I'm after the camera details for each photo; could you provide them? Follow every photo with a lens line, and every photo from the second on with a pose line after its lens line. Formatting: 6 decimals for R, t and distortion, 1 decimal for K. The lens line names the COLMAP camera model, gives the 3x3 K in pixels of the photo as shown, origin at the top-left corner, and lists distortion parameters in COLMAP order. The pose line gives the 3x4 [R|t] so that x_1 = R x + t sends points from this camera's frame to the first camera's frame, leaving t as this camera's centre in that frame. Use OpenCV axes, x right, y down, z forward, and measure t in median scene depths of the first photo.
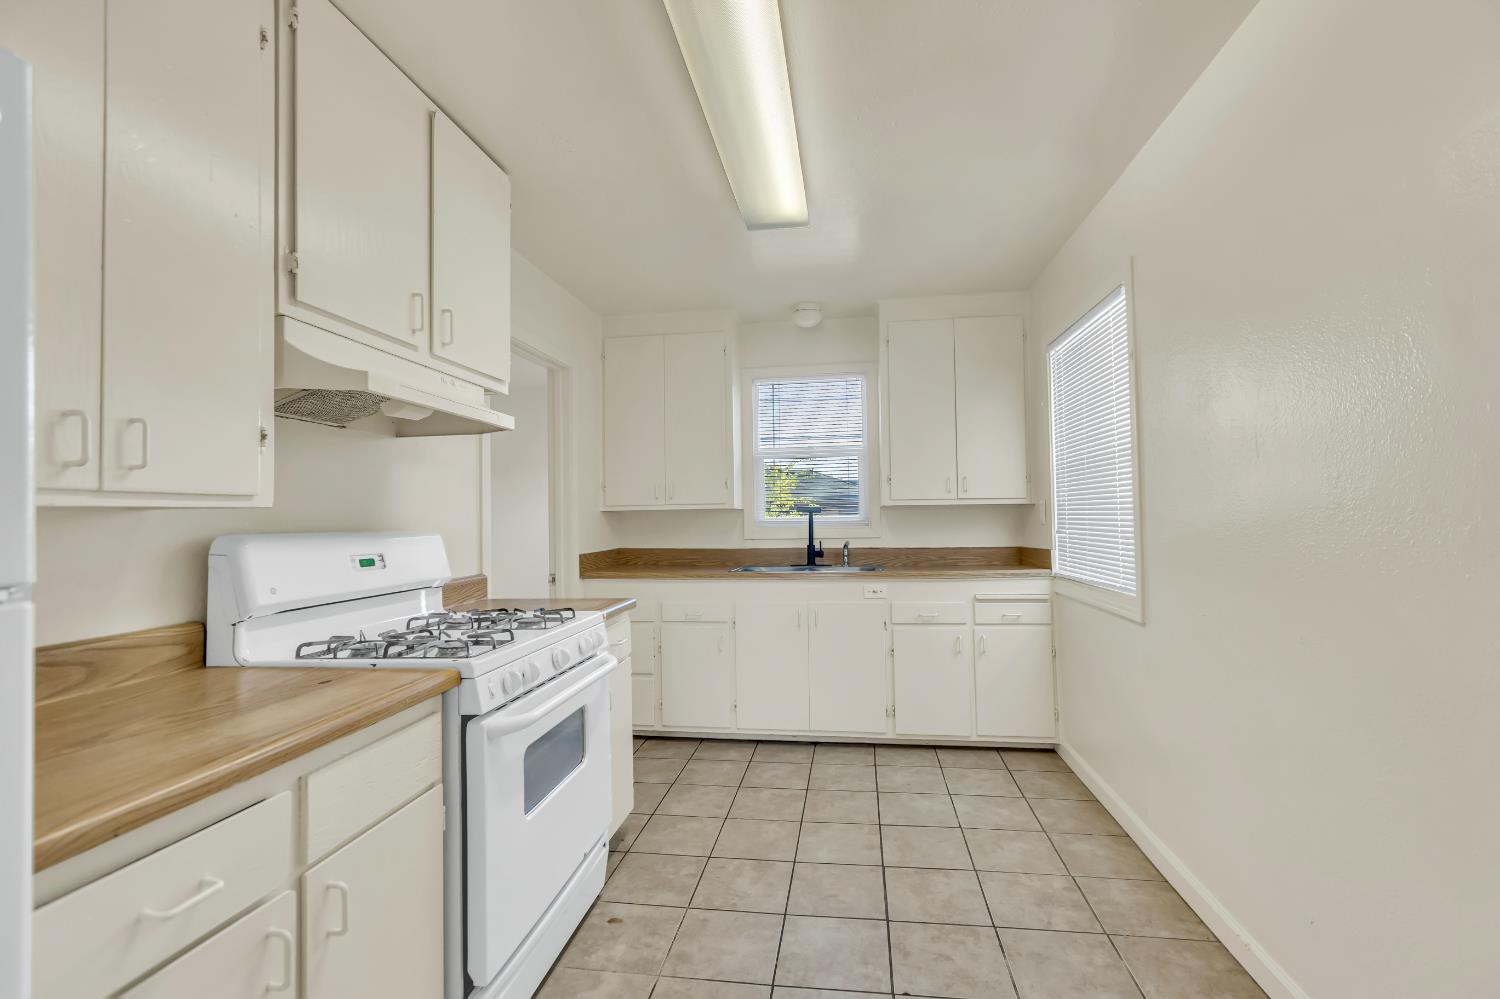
lens RADIAL K [[674.6, 0, 752.1], [0, 674.6, 497.1], [0, 0, 1]] dist [-0.000658, -0.000631]
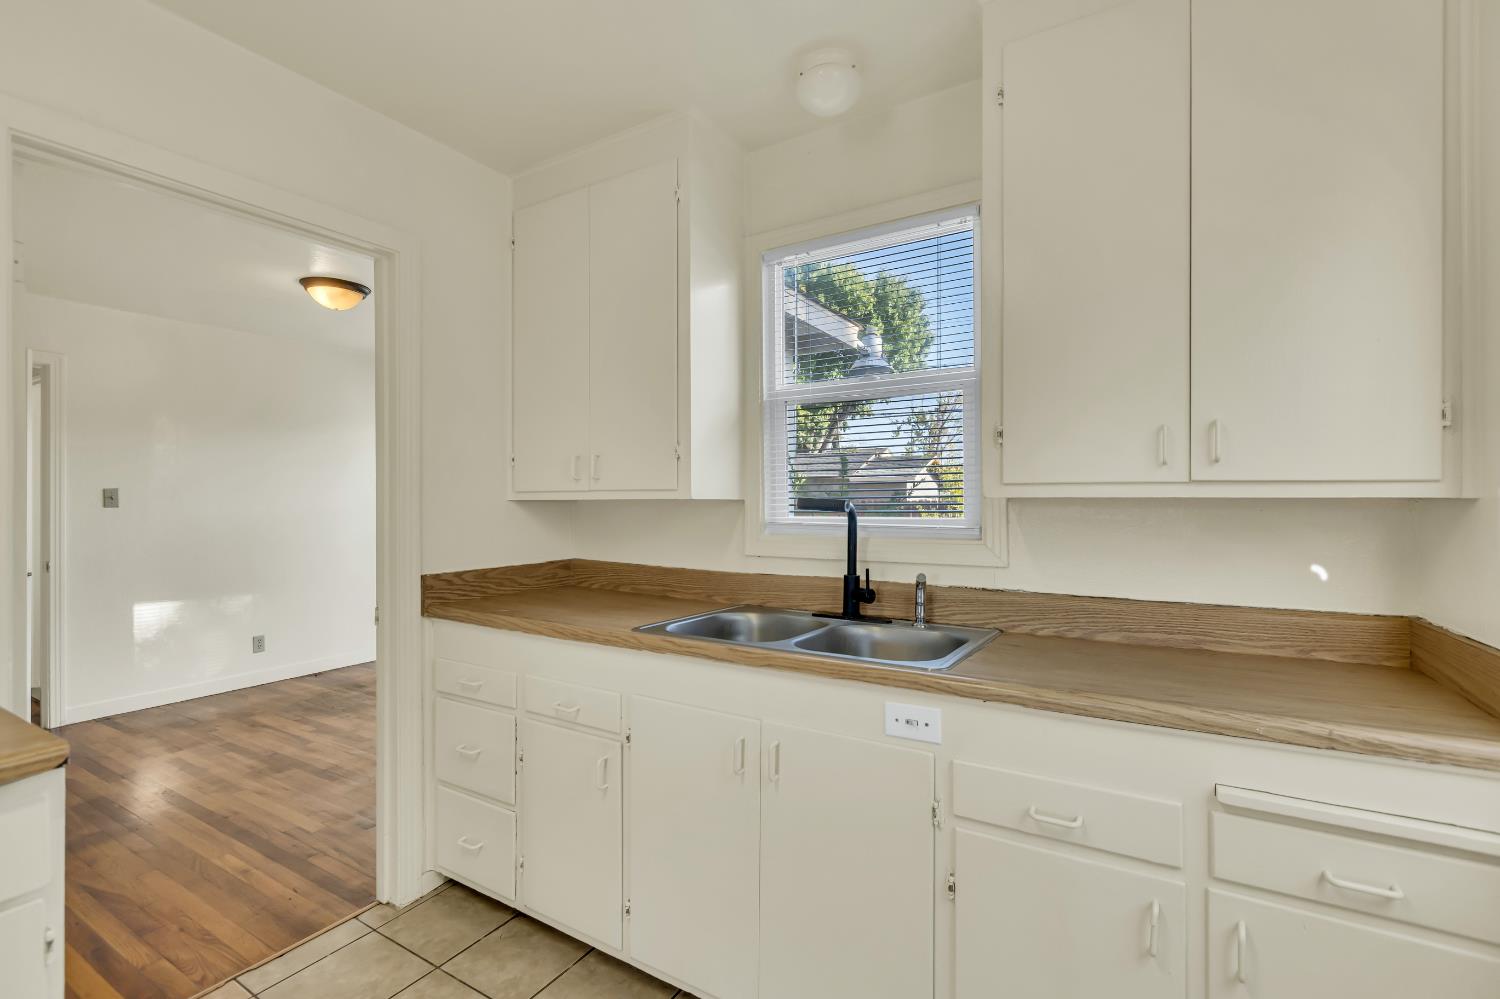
lens RADIAL K [[674.6, 0, 756.1], [0, 674.6, 502.9], [0, 0, 1]] dist [-0.000658, -0.000631]
pose [[0.920168, 0.015866, -0.391202, 0.227903], [-0.002279, 0.999379, 0.035172, 0.001987], [0.391517, -0.031472, 0.919633, 0.564388]]
